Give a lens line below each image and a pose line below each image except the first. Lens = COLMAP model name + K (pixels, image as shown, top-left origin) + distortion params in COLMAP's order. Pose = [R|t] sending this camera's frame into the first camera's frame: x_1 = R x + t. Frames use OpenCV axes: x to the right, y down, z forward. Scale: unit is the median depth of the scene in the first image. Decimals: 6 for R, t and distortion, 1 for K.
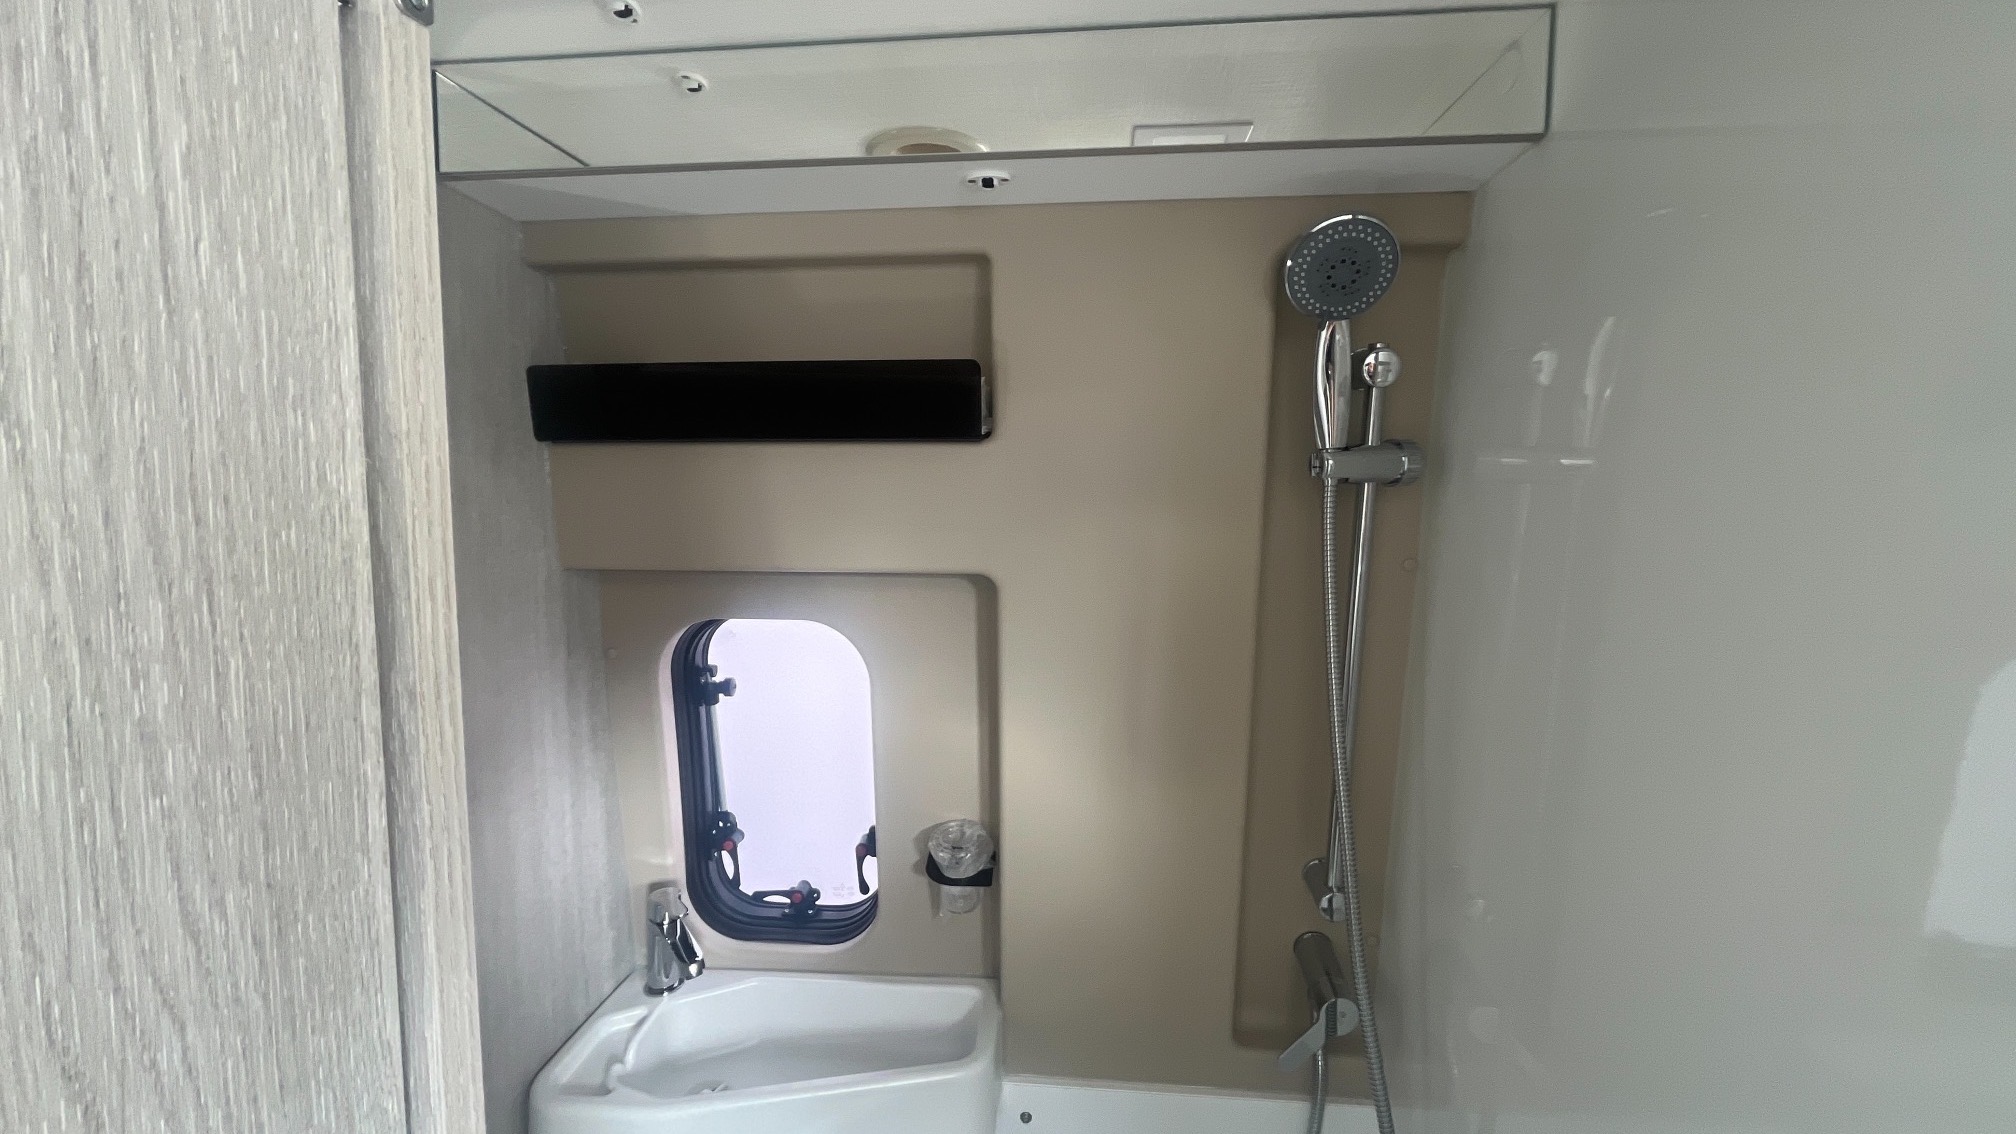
lens RADIAL K [[819.1, 0, 1008.5], [0, 819.1, 564.8], [0, 0, 1]] dist [-0.006003, 0.001634]
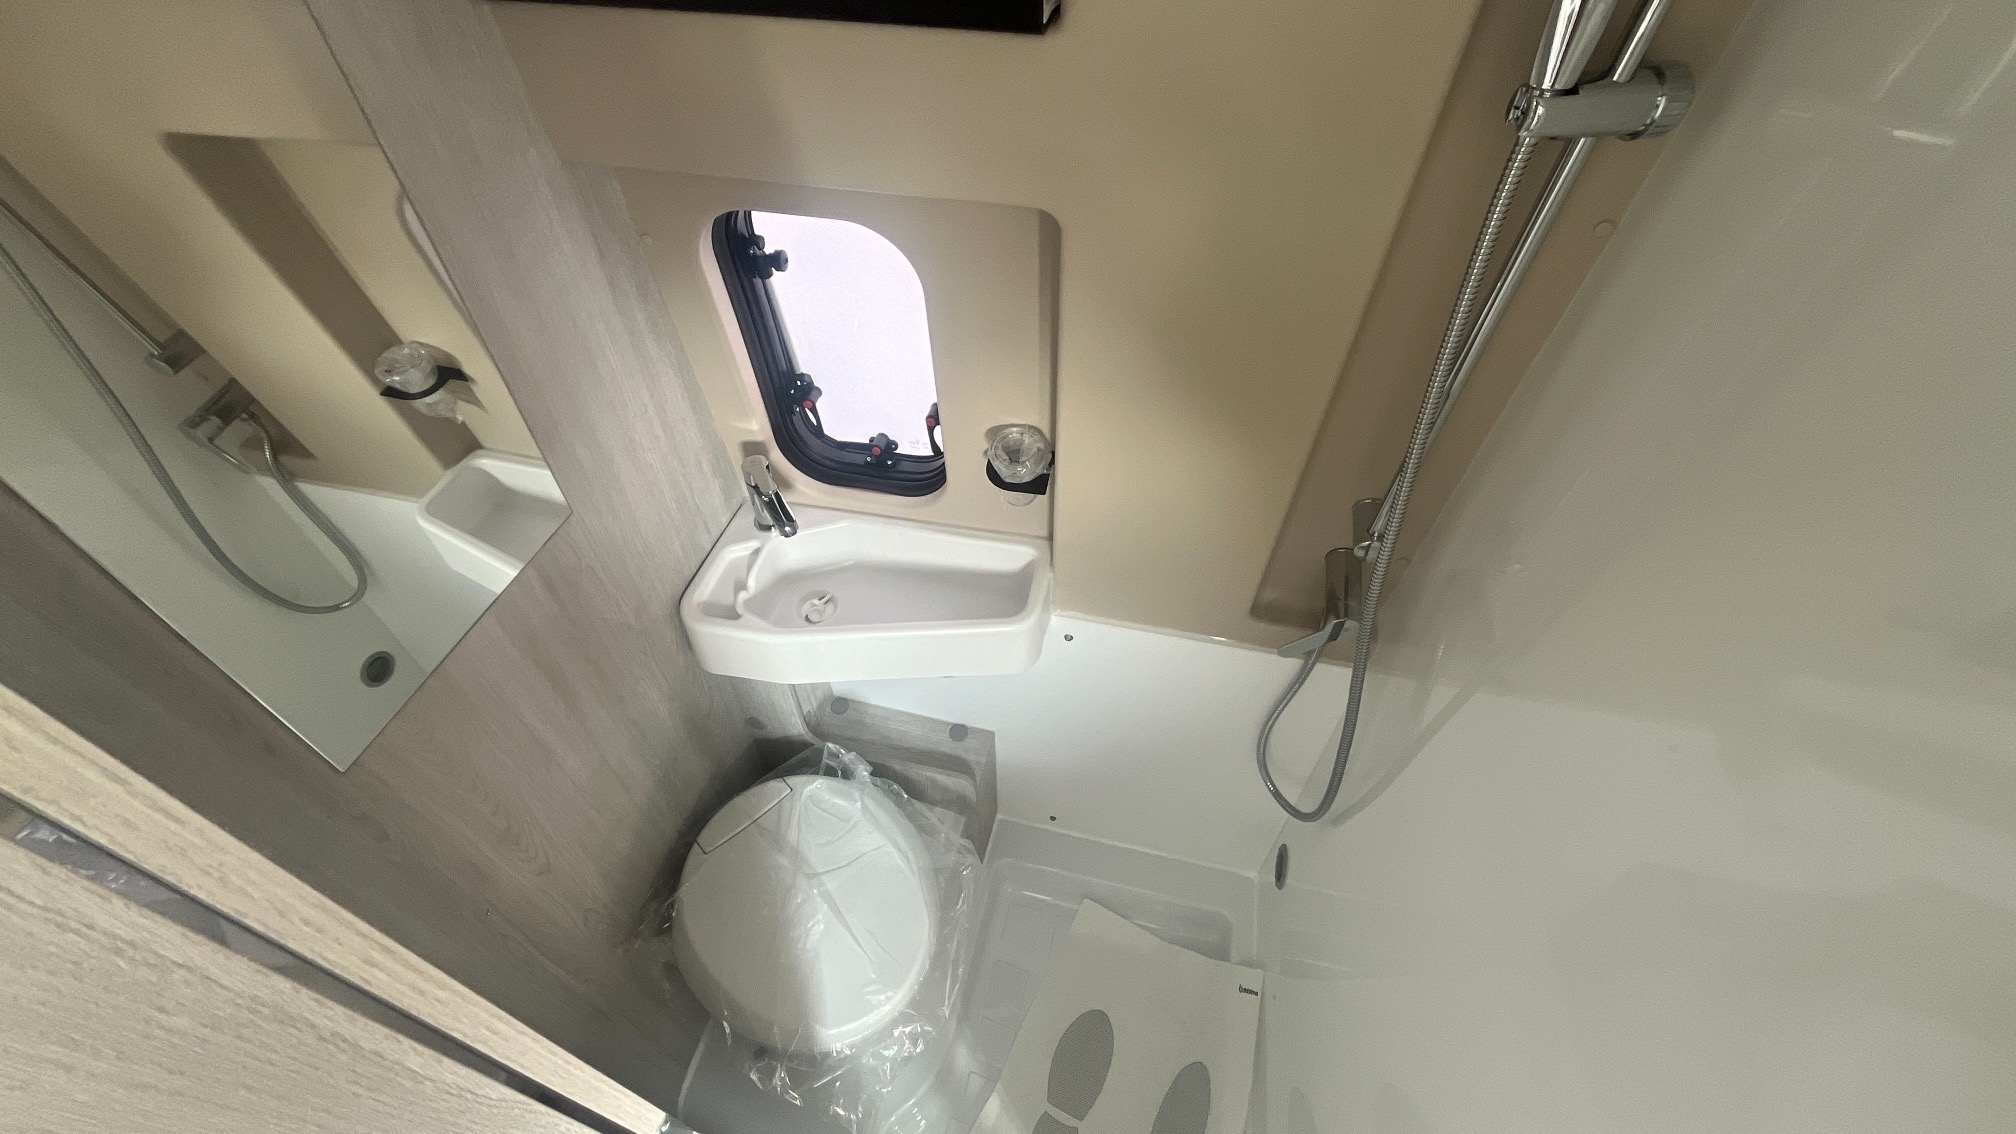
lens RADIAL K [[819.1, 0, 1011.2], [0, 819.1, 562.6], [0, 0, 1]] dist [-0.006003, 0.001634]
pose [[0.990410, 0.098307, -0.097074, 0.043824], [-0.008488, 0.744597, 0.667460, -0.236673], [0.137897, -0.660235, 0.738291, 0.139960]]
